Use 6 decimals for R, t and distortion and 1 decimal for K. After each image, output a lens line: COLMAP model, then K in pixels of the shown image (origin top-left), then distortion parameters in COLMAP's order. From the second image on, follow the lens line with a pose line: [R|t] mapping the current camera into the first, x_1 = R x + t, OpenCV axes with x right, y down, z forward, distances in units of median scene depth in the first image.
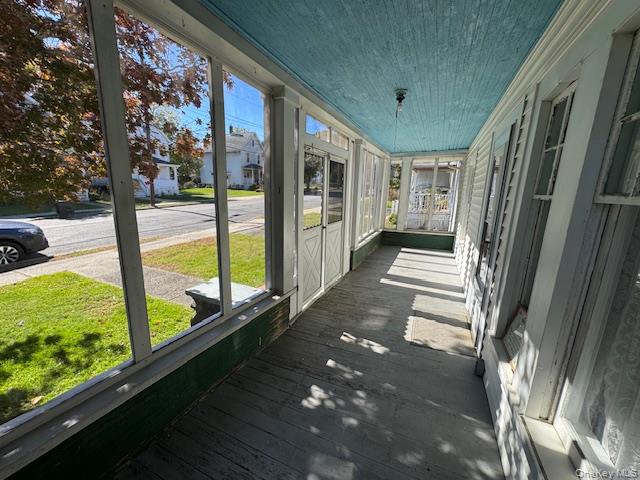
lens RADIAL K [[255.4, 0, 320.0], [0, 255.4, 240.0], [0, 0, 1]] dist [-0.001604, -0.000003]
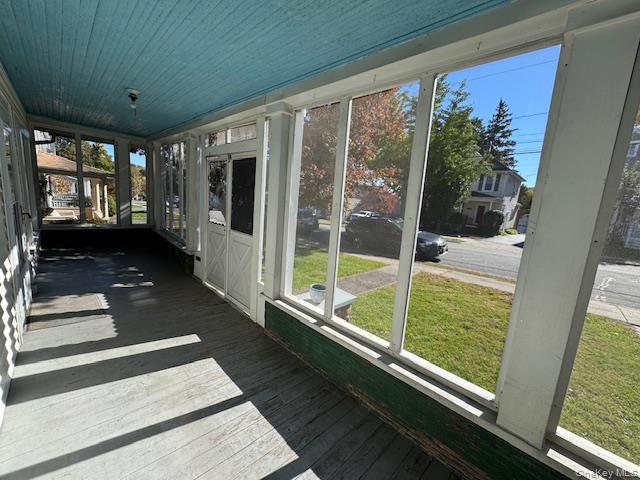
lens RADIAL K [[255.4, 0, 320.0], [0, 255.4, 240.0], [0, 0, 1]] dist [-0.001604, -0.000003]
pose [[-0.337710, 0.090498, -0.936890, 0.955434], [-0.280932, 0.940307, 0.192092, -0.352563], [0.898348, 0.328074, -0.292127, 1.901234]]
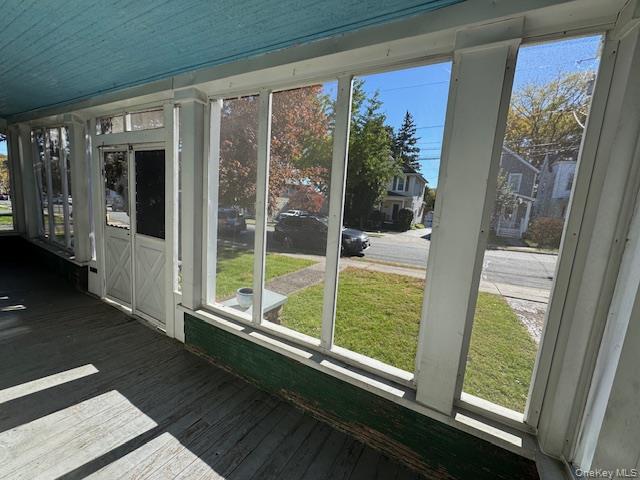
lens RADIAL K [[255.4, 0, 320.0], [0, 255.4, 240.0], [0, 0, 1]] dist [-0.001604, -0.000003]
pose [[-0.071205, 0.102264, -0.992206, 0.932282], [-0.281304, 0.952294, 0.118338, -0.352157], [0.956973, 0.287538, -0.039041, 1.906578]]
